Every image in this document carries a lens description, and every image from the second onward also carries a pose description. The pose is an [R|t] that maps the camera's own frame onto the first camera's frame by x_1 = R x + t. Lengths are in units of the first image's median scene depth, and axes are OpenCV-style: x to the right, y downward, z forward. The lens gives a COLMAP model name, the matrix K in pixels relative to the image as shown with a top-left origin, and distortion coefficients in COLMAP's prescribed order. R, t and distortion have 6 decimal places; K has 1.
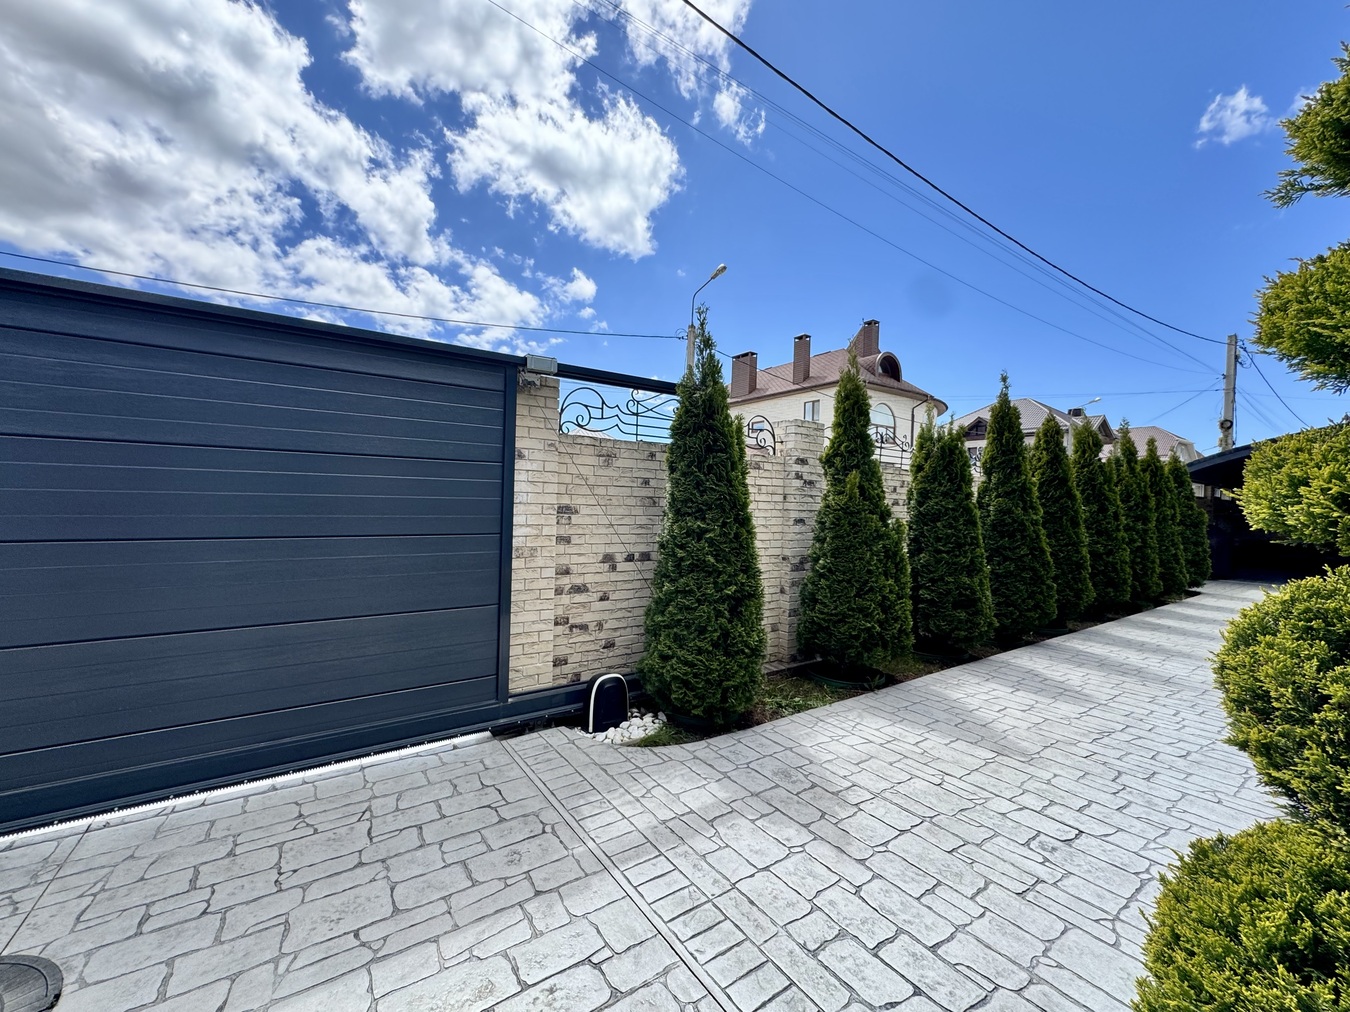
lens RADIAL K [[541.6, 0, 673.3], [0, 541.6, 504.5], [0, 0, 1]] dist [-0.003292, 0.000297]
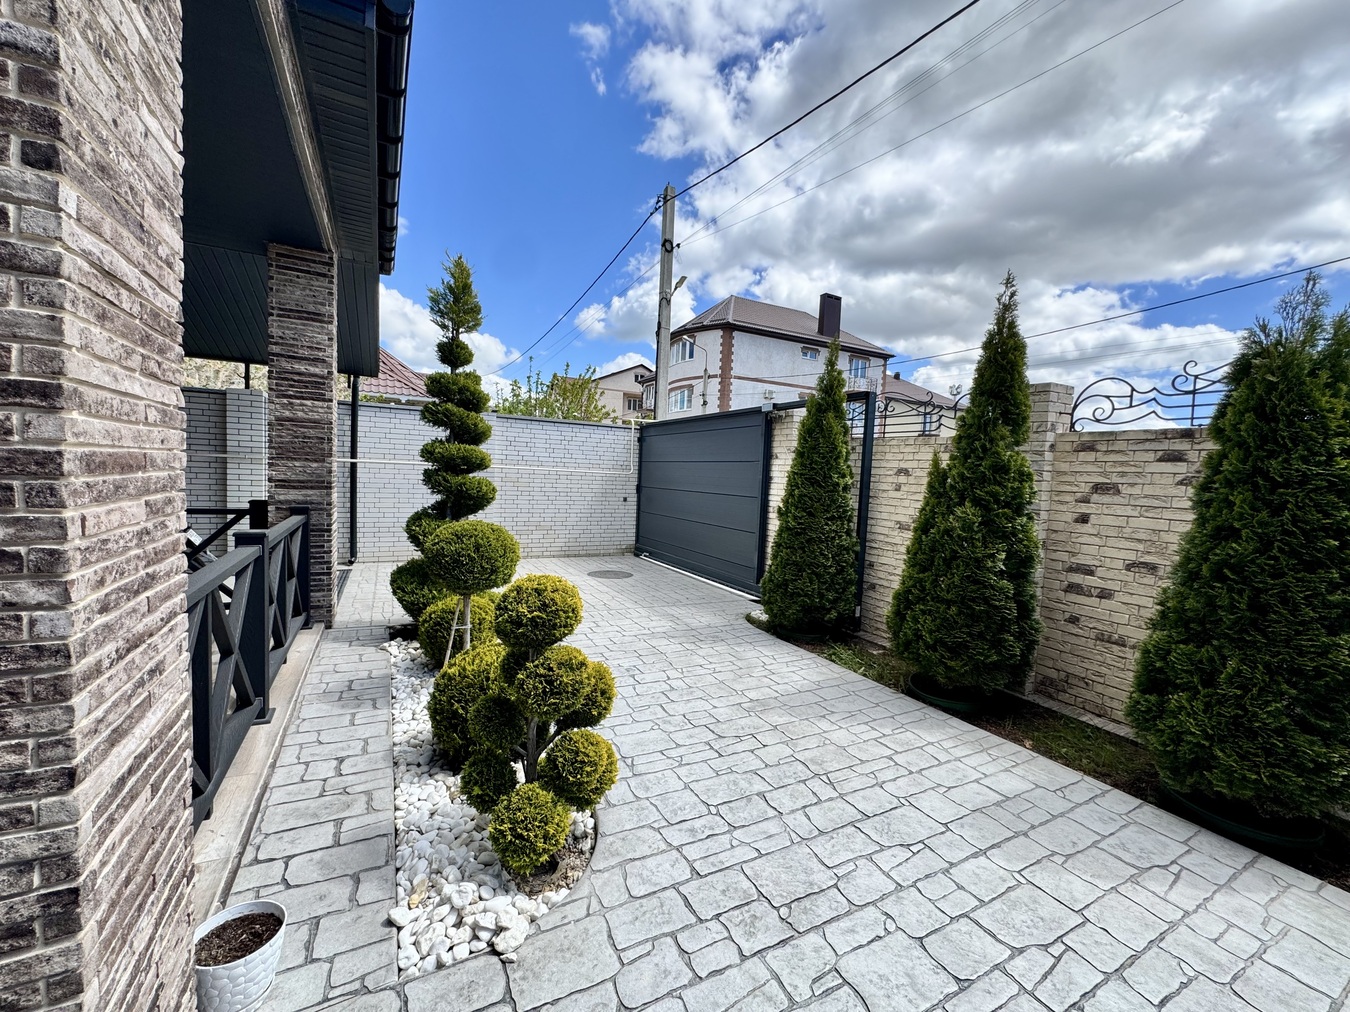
lens RADIAL K [[541.6, 0, 673.3], [0, 541.6, 504.5], [0, 0, 1]] dist [-0.003292, 0.000297]
pose [[-0.109276, 0.025827, -0.993676, 1.426643], [-0.055155, 0.997965, 0.032004, 0.028049], [0.992480, 0.058303, -0.107629, 0.776142]]
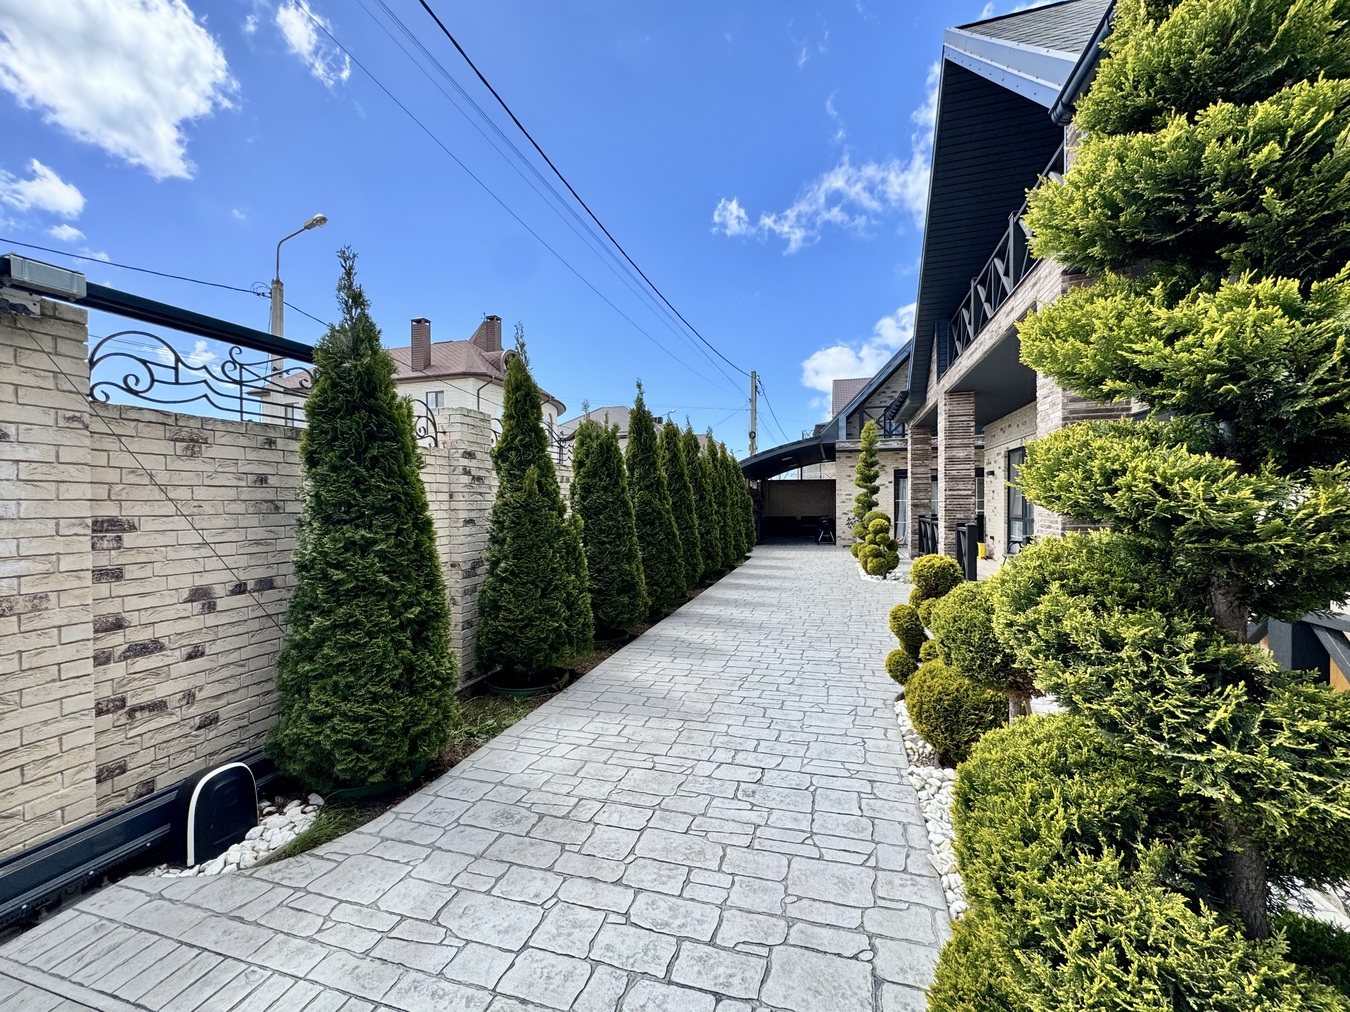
lens RADIAL K [[541.6, 0, 673.3], [0, 541.6, 504.5], [0, 0, 1]] dist [-0.003292, 0.000297]
pose [[0.781747, -0.037858, 0.622445, -0.077262], [0.033202, 0.999267, 0.019077, -0.004660], [-0.622711, 0.005753, 0.782431, 0.116495]]
